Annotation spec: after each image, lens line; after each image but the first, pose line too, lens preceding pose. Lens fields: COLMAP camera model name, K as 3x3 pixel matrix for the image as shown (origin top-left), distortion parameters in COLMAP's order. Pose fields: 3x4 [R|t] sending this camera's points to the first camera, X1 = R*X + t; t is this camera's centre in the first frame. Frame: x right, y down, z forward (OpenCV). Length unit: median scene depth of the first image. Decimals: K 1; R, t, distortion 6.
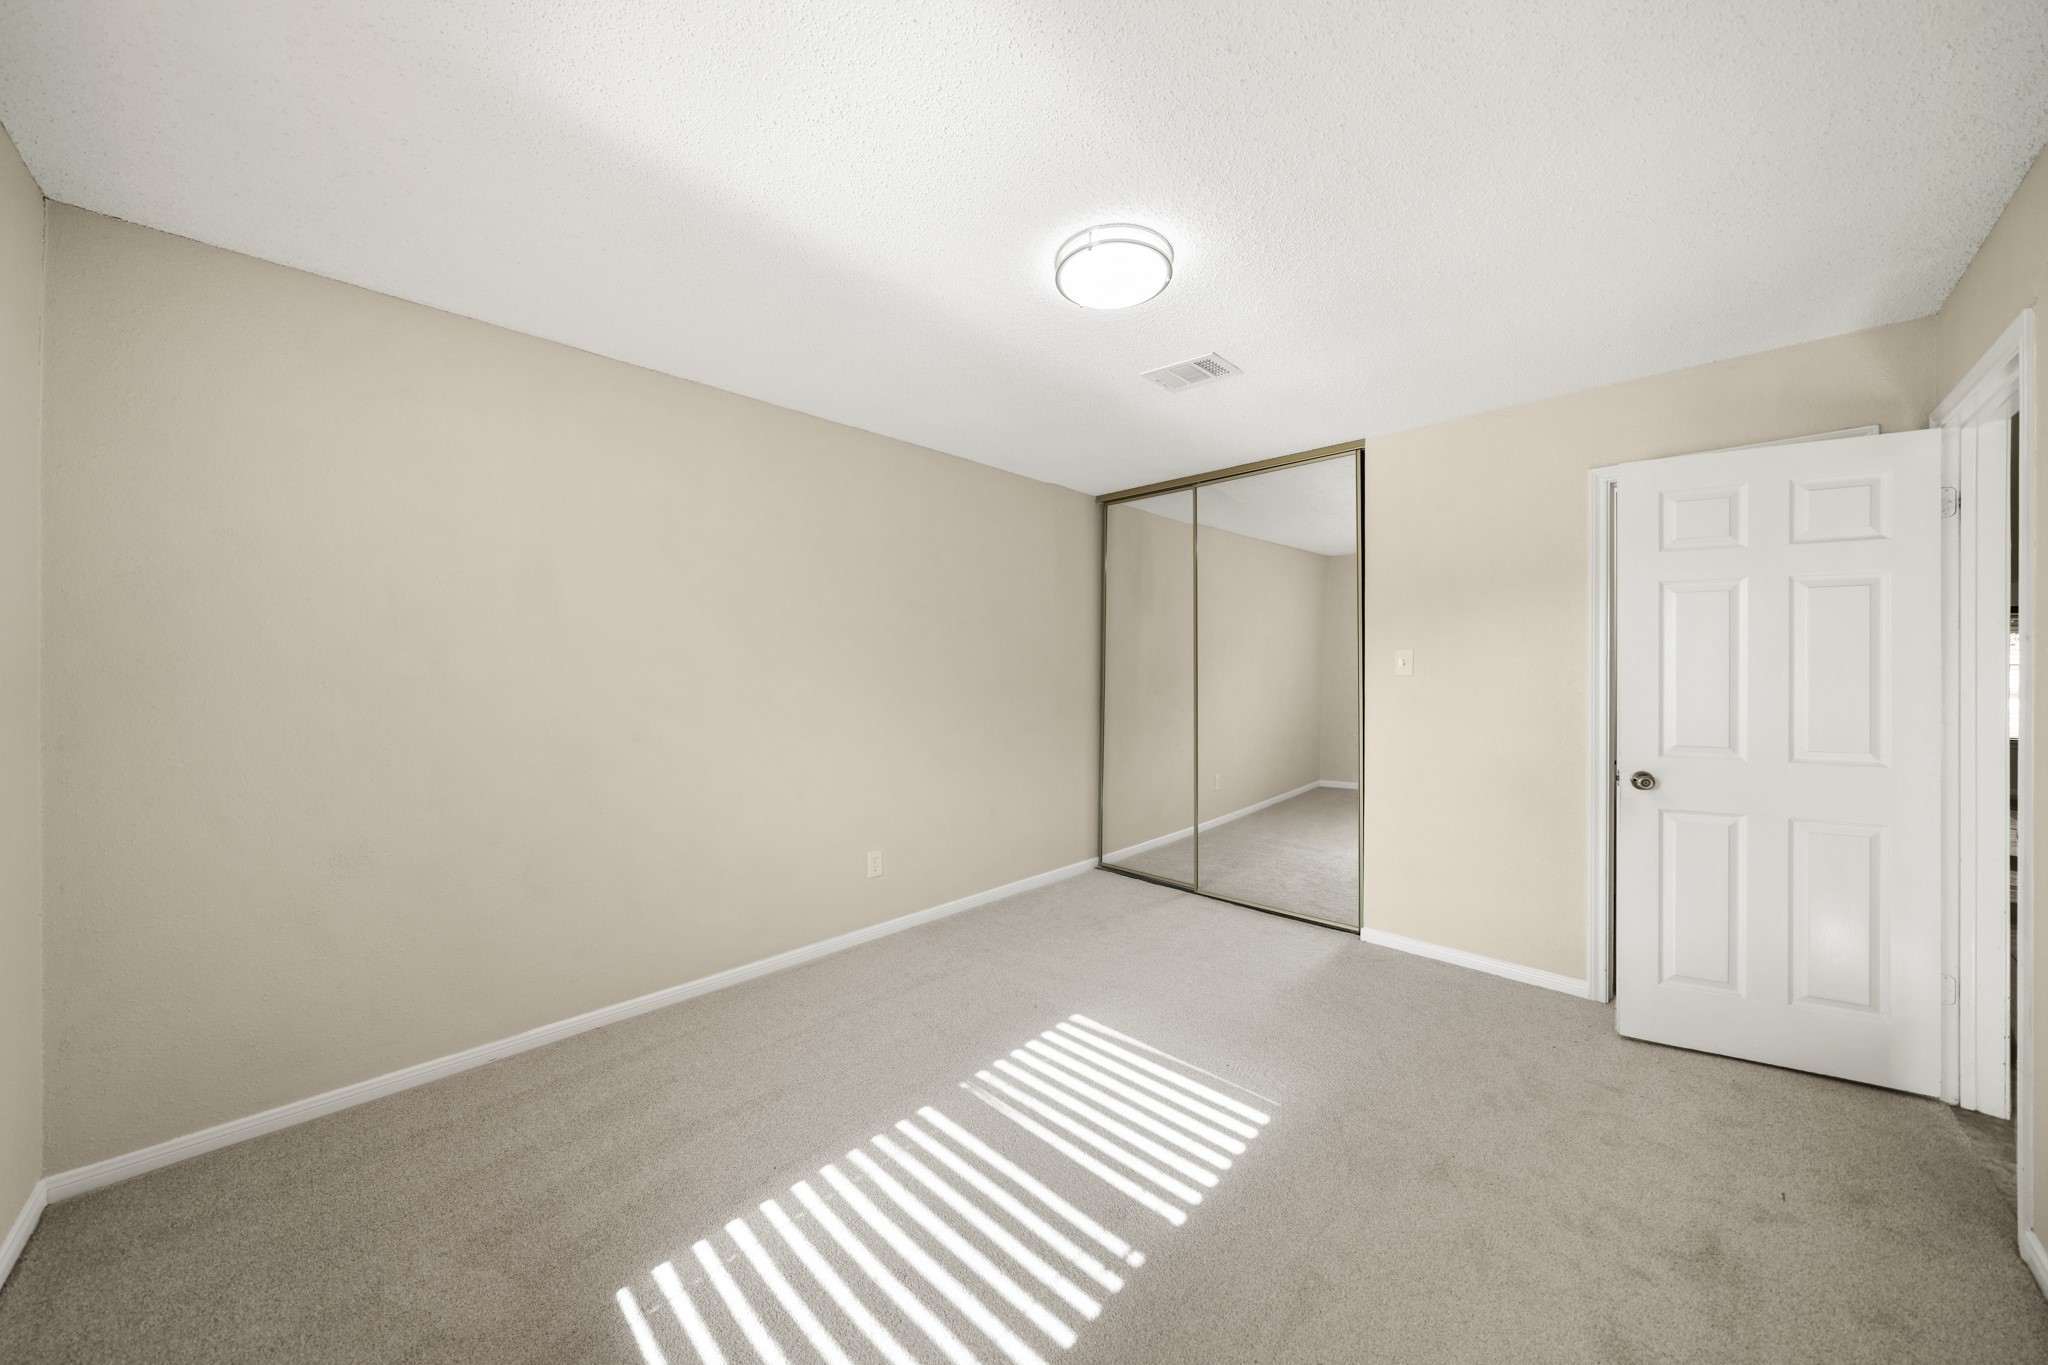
lens RADIAL K [[692.5, 0, 1030.5], [0, 692.5, 676.2], [0, 0, 1]] dist [-0.000373, -0.000064]
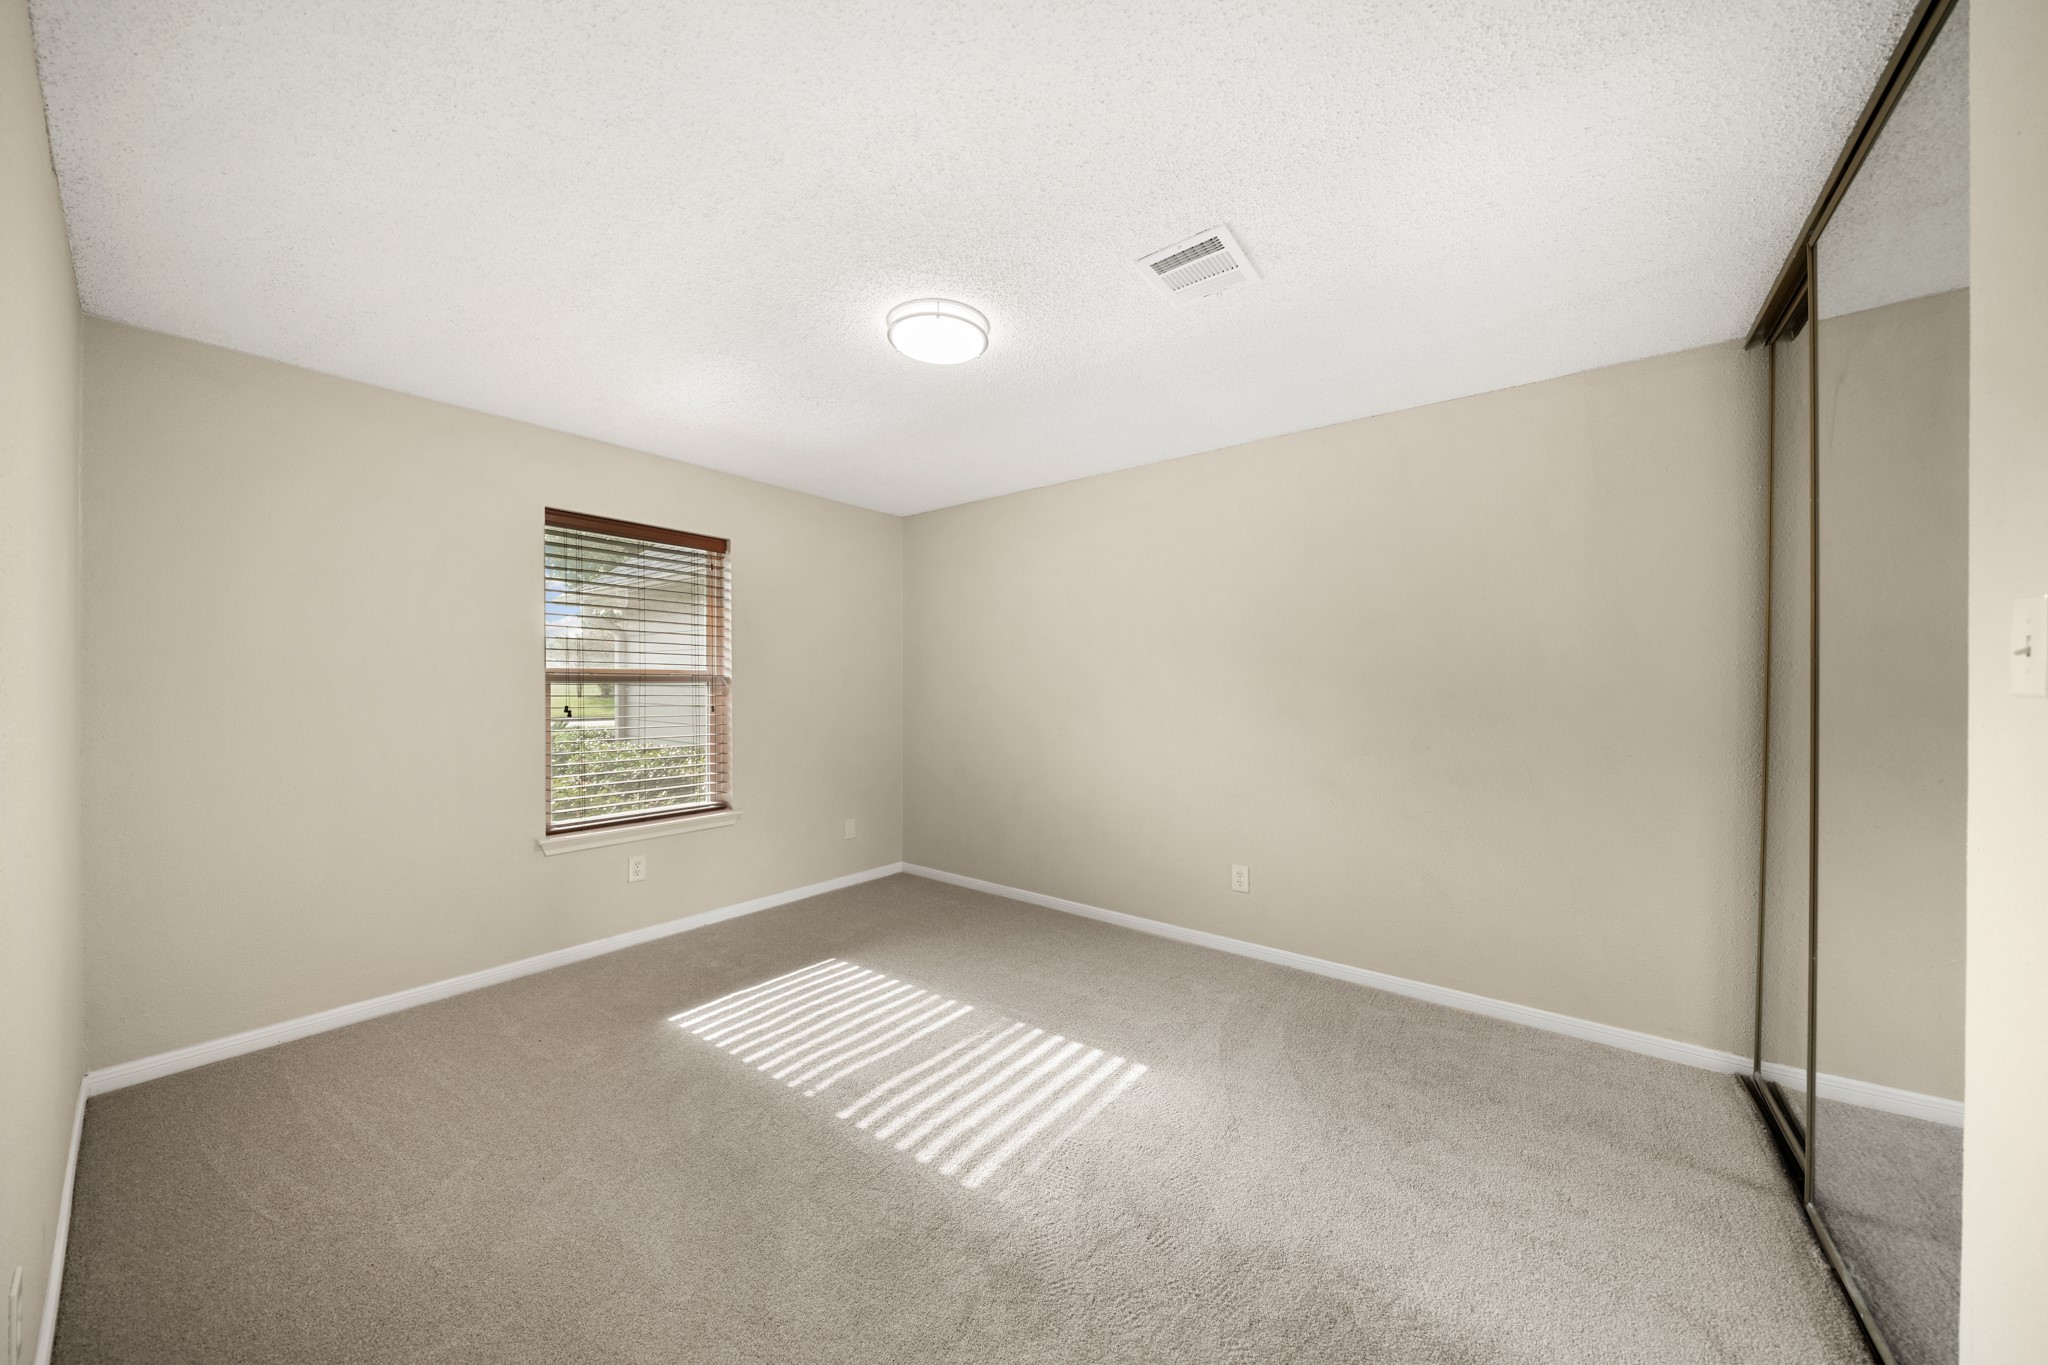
lens RADIAL K [[702.7, 0, 1014.3], [0, 702.7, 688.9], [0, 0, 1]] dist [-0.001092, -0.000108]
pose [[0.101450, 0.002544, -0.994837, 1.009665], [-0.014321, 0.999897, 0.001097, 0.005026], [0.994738, 0.014136, 0.101476, 0.784062]]
